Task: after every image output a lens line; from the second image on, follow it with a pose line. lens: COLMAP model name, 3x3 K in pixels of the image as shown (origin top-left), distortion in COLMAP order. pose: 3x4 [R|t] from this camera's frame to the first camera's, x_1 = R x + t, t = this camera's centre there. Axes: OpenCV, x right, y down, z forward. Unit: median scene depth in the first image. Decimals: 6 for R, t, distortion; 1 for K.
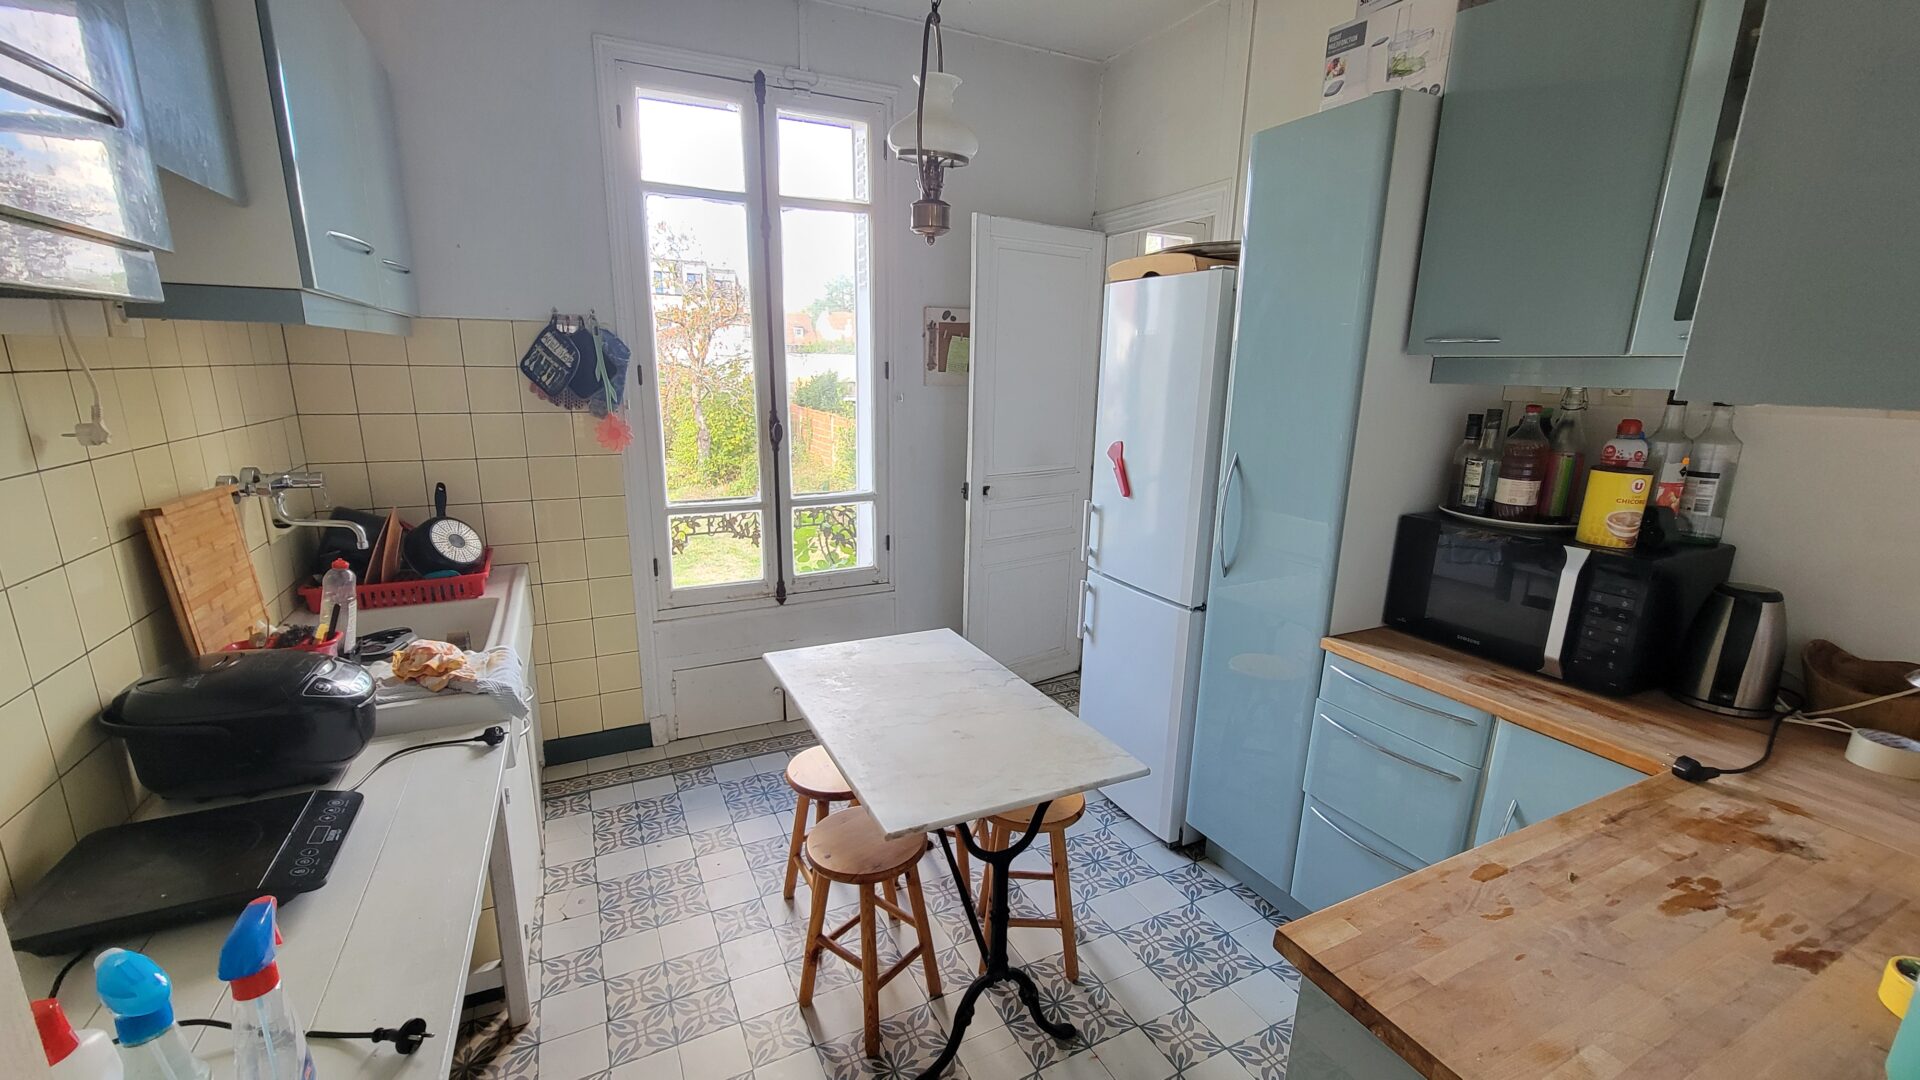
lens RADIAL K [[782.4, 0, 963.9], [0, 782.4, 558.4], [0, 0, 1]] dist [-0.003259, 0.000975]
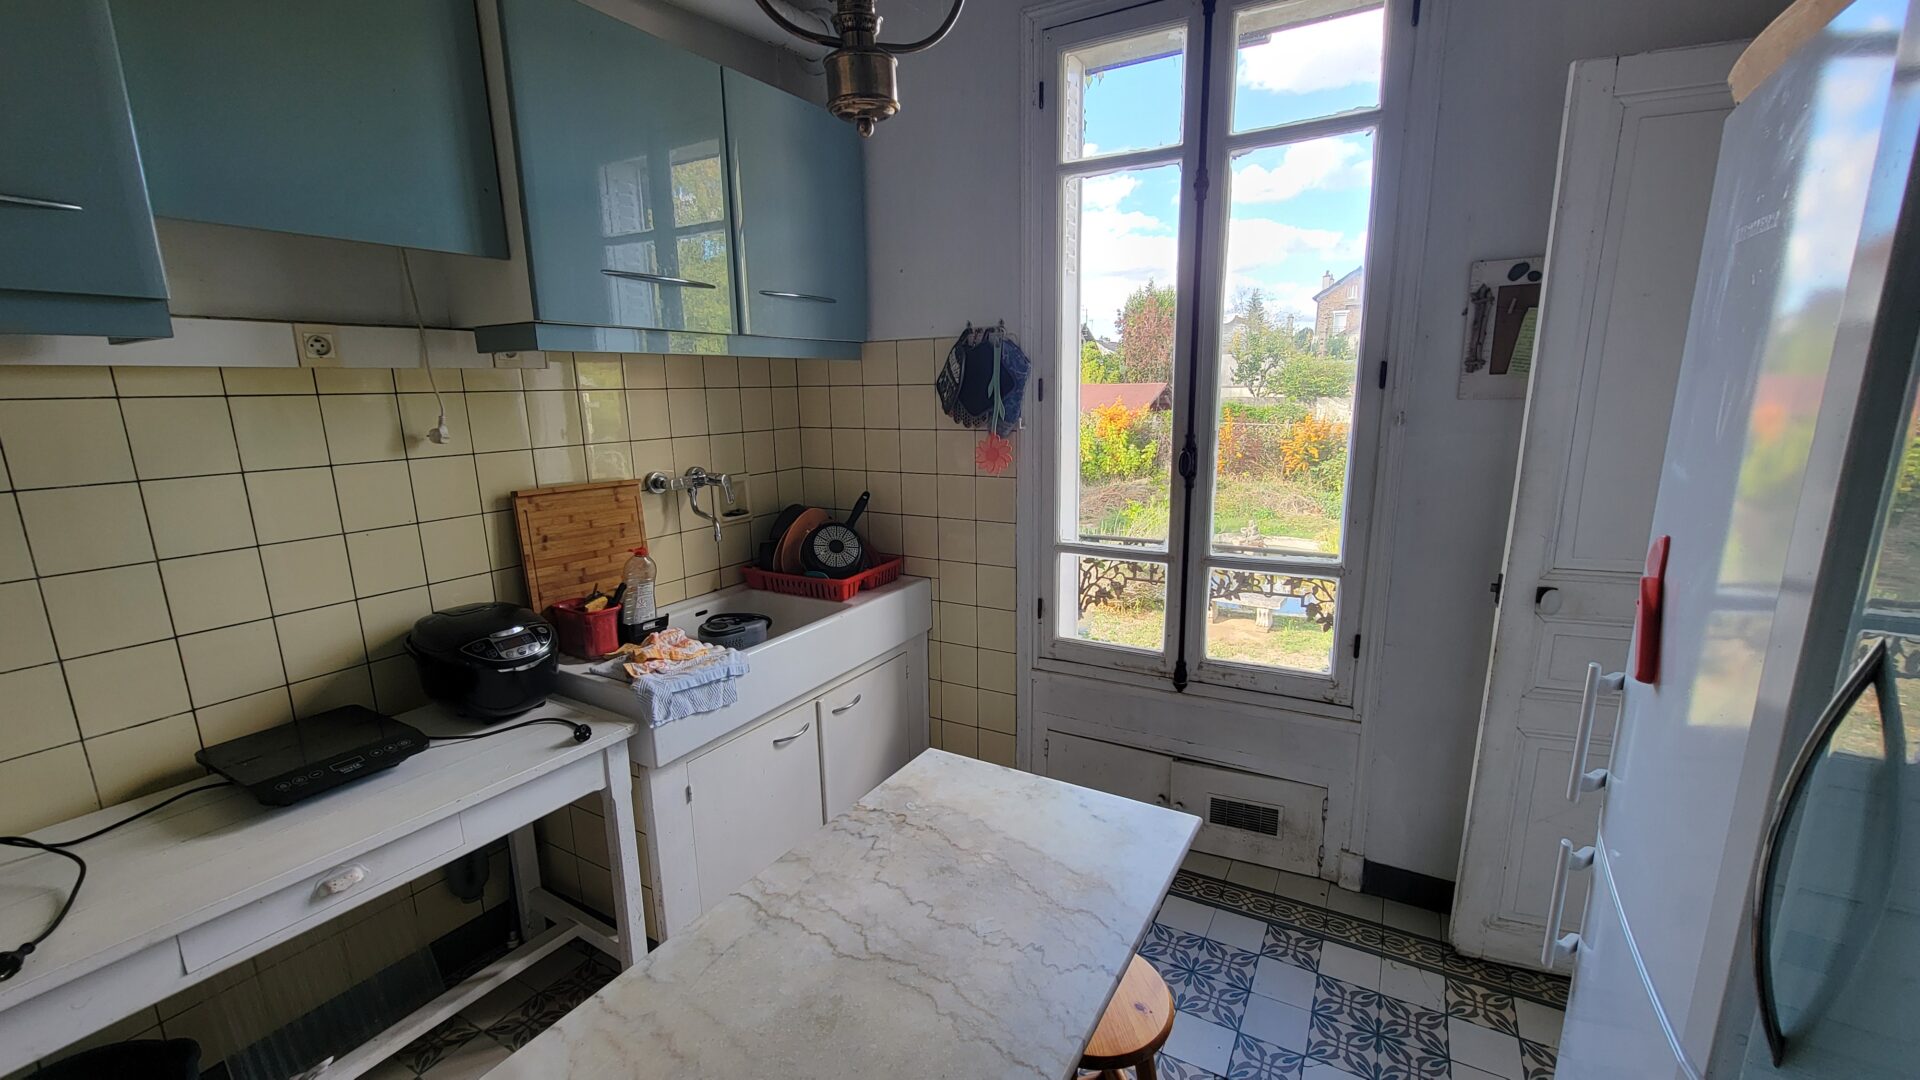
lens RADIAL K [[784.8, 0, 964.4], [0, 784.8, 556.8], [0, 0, 1]] dist [-0.002173, 0.000147]
pose [[0.553007, 0.151499, -0.819287, 0.312419], [-0.175540, 0.982443, 0.063183, -0.099267], [0.814475, 0.108877, 0.569892, 0.488375]]
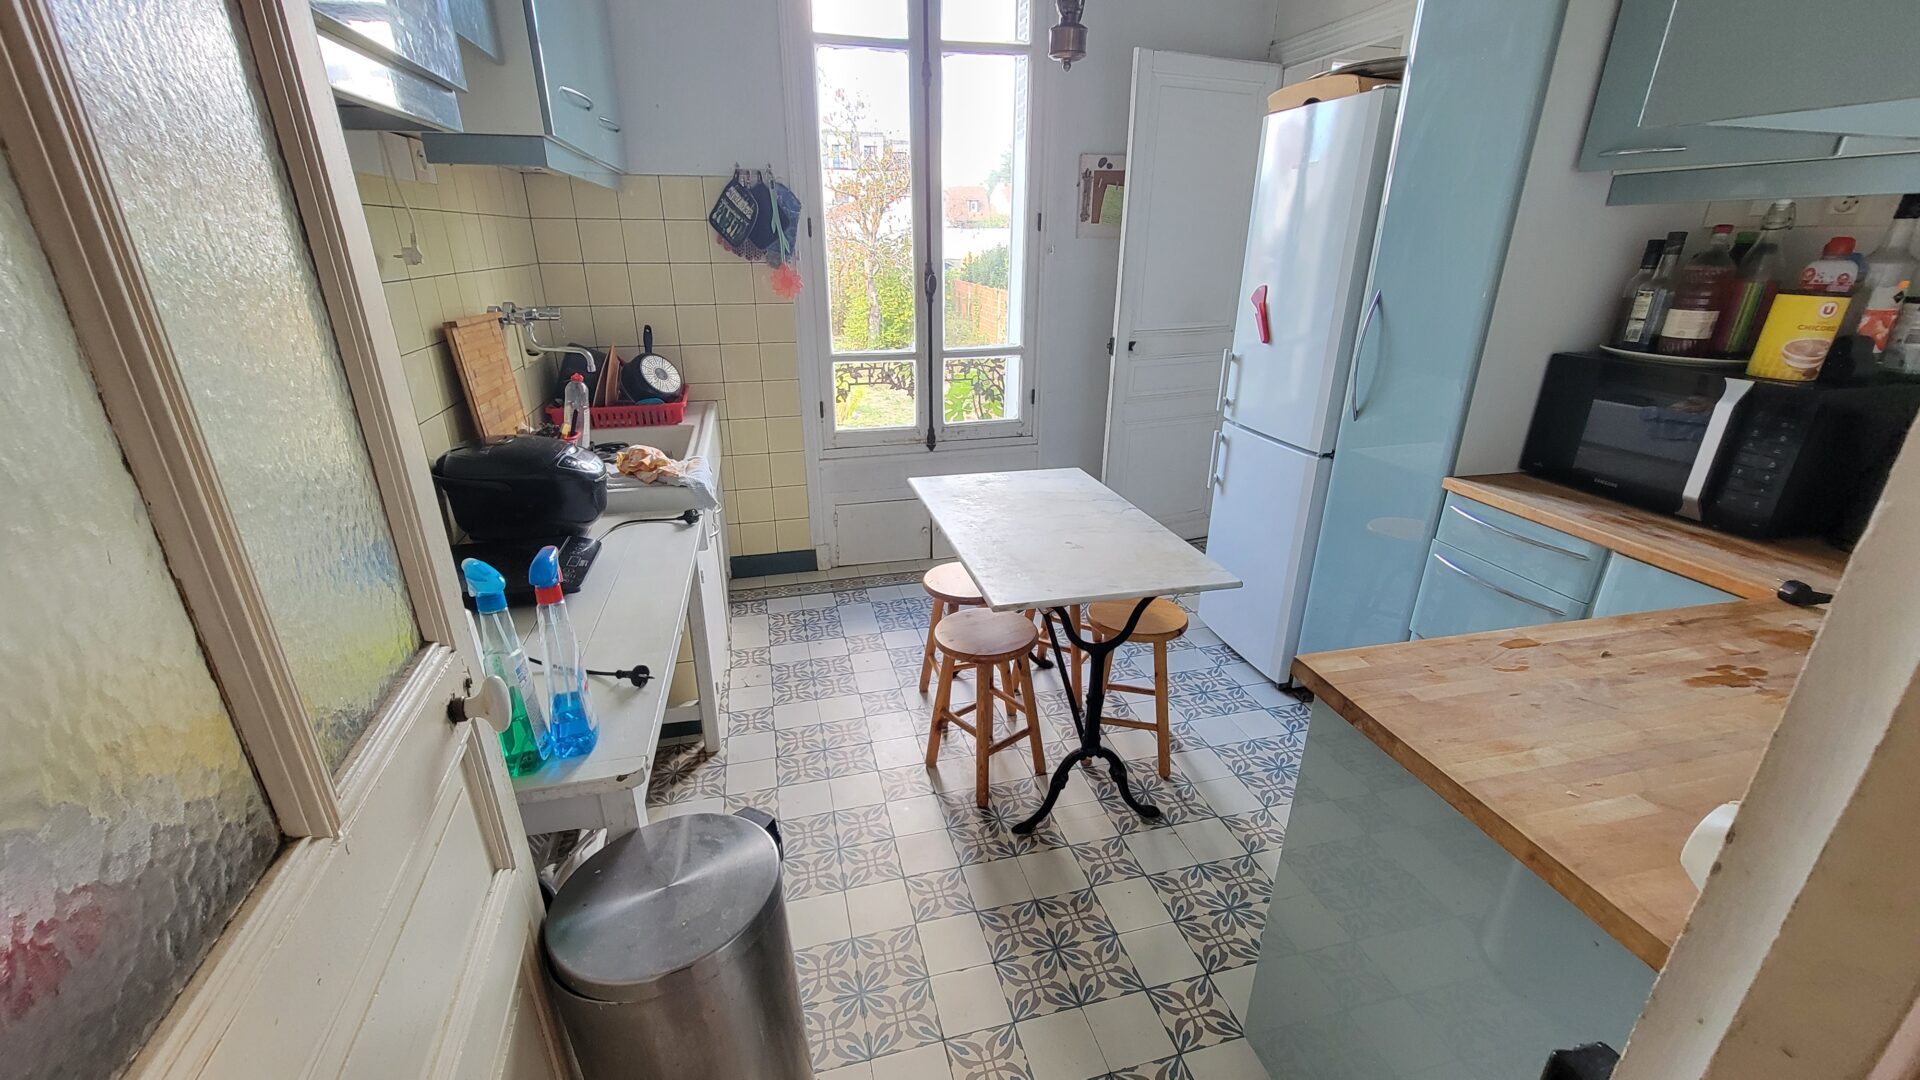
lens RADIAL K [[782.4, 0, 963.9], [0, 782.4, 558.4], [0, 0, 1]] dist [-0.003259, 0.000975]
pose [[0.977632, 0.066851, -0.199414, 0.046516], [-0.037939, 0.988640, 0.145437, 0.059007], [0.206871, -0.134618, 0.969063, -0.077447]]
